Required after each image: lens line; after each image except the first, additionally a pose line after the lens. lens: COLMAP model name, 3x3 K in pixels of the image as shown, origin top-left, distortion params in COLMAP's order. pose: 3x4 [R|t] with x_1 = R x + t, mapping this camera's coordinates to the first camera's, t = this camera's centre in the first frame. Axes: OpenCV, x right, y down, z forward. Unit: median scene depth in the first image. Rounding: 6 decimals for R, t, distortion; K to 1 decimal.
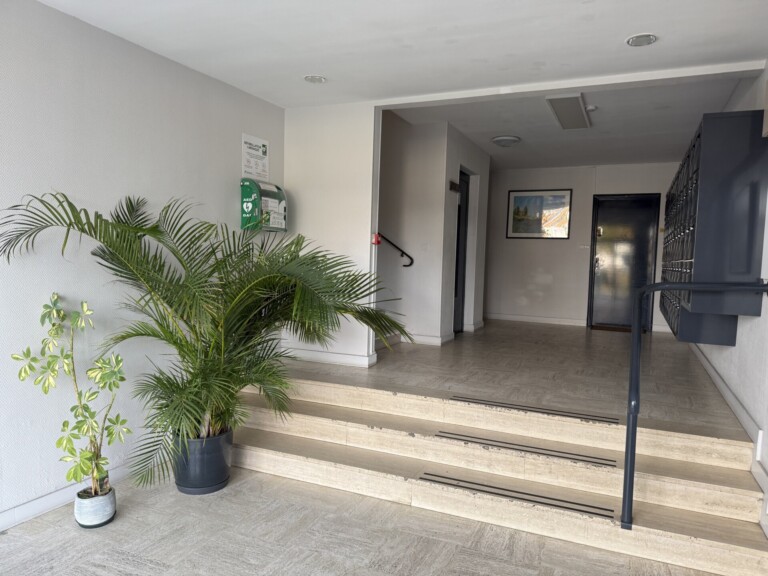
lens RADIAL K [[551.4, 0, 384.0], [0, 551.4, 288.0], [0, 0, 1]] dist [0.107946, -0.099022]
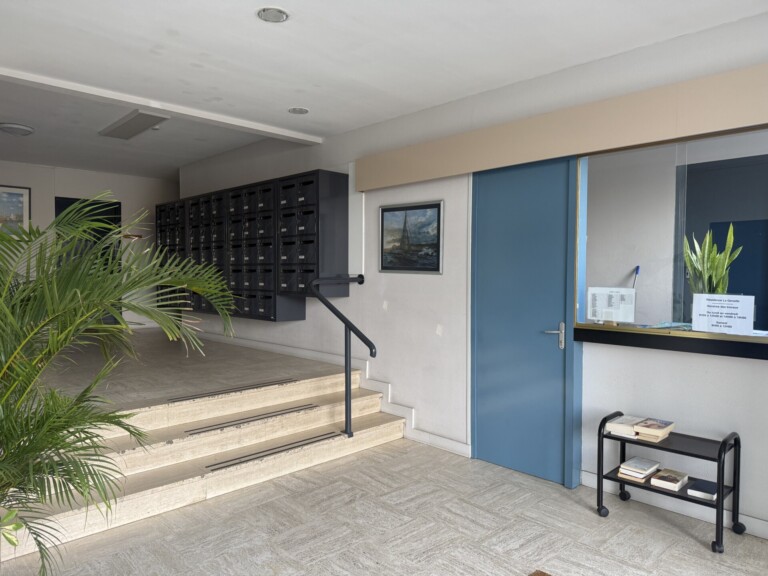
lens RADIAL K [[551.4, 0, 384.0], [0, 551.4, 288.0], [0, 0, 1]] dist [0.107946, -0.099022]
pose [[0.393560, -0.062229, 0.917190, -0.771853], [0.064444, 0.997119, 0.040000, -0.030532], [-0.917037, 0.043365, 0.396437, 0.254023]]
